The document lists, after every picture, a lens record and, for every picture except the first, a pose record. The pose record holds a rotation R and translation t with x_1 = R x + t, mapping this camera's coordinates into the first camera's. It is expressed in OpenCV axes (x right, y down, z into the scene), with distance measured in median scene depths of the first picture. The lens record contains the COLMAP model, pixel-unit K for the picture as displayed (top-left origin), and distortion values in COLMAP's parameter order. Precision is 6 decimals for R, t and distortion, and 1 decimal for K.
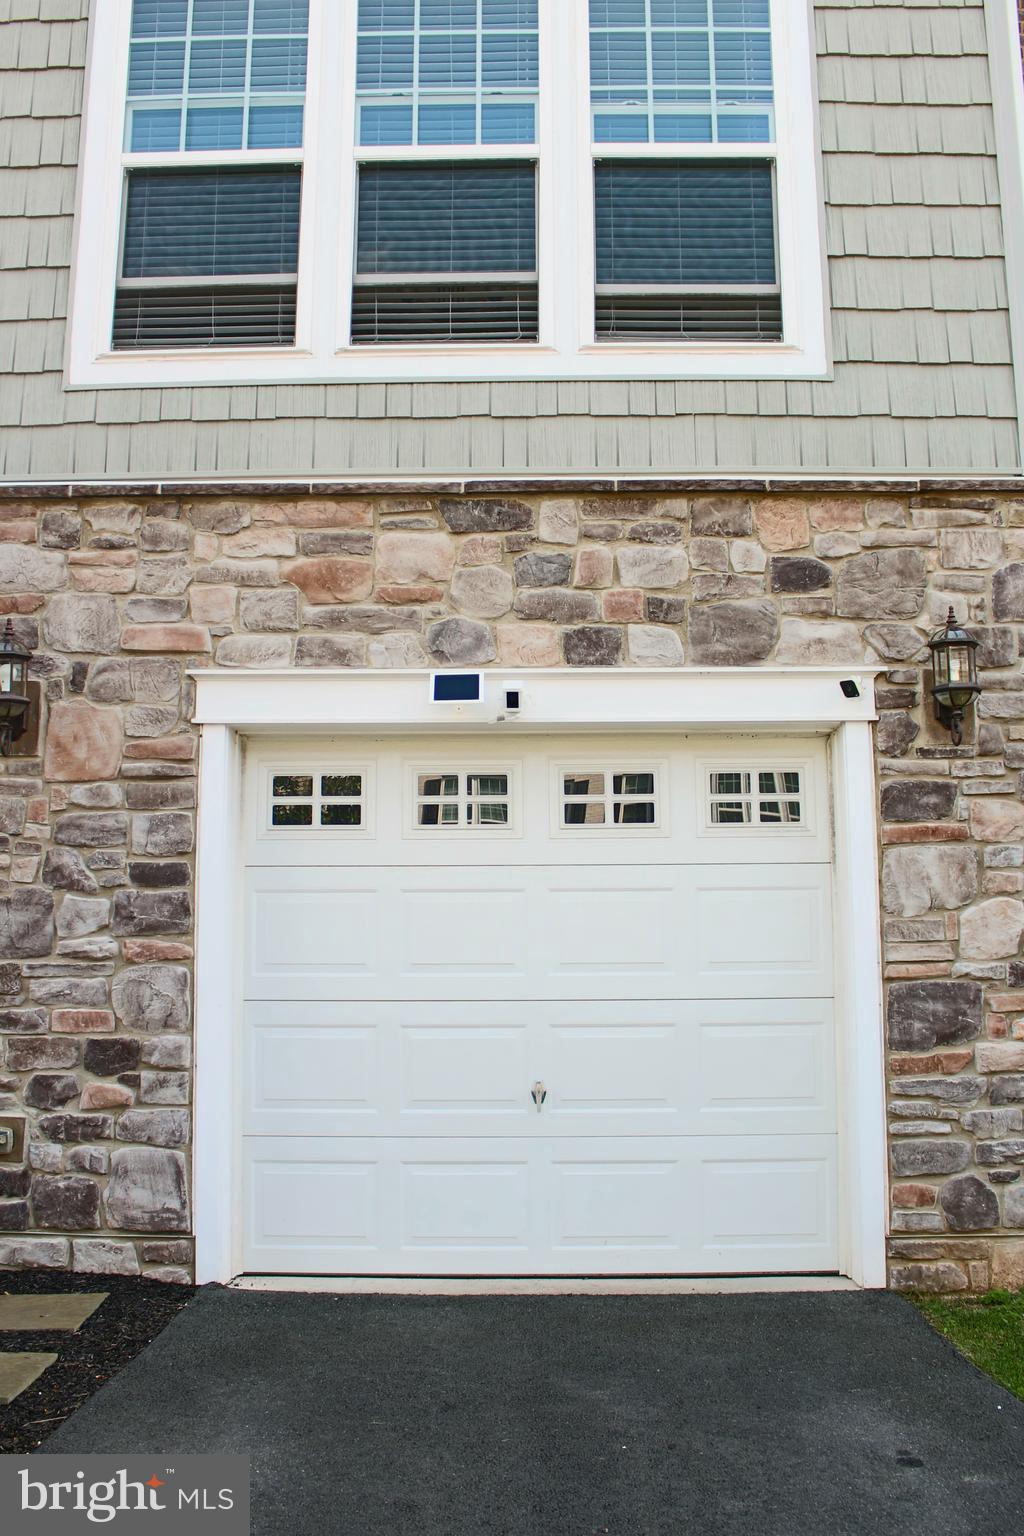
lens RADIAL K [[1418.3, 0, 508.6], [0, 1418.3, 767.5], [0, 0, 1]] dist [-0.121335, 0.000000]
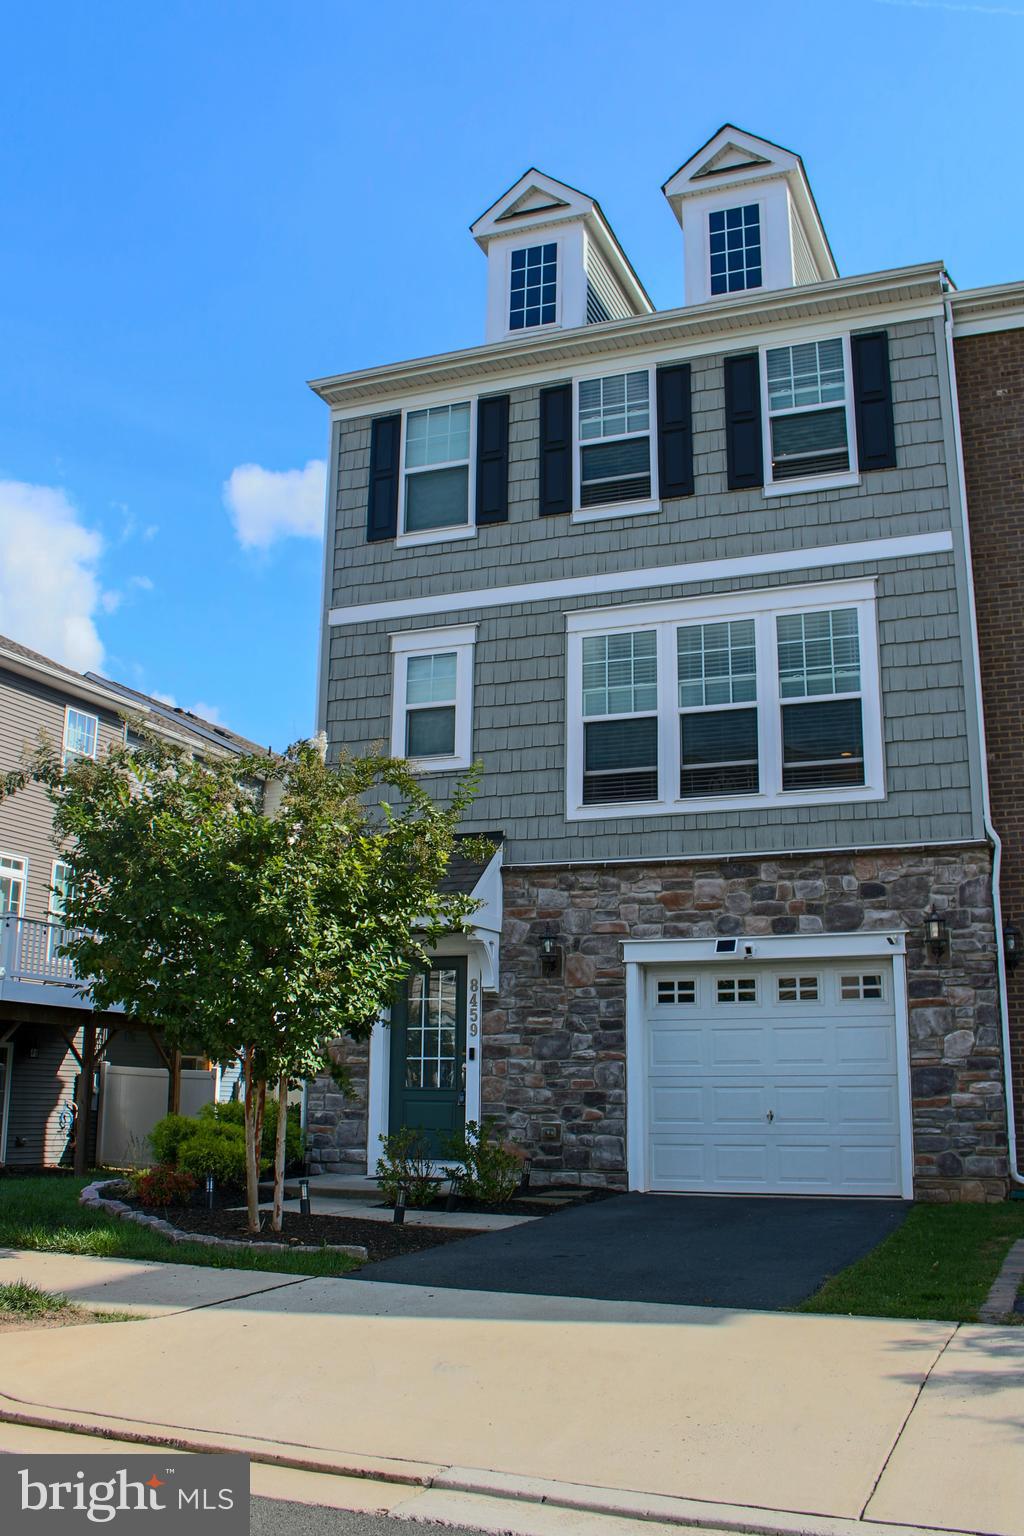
lens RADIAL K [[1418.3, 0, 515.2], [0, 1418.3, 771.4], [0, 0, 1]] dist [-0.121335, 0.000000]
pose [[0.935051, -0.067961, -0.347939, 0.475121], [0.036407, 0.994672, -0.096443, -0.130321], [0.352640, 0.077511, 0.932543, -1.372109]]
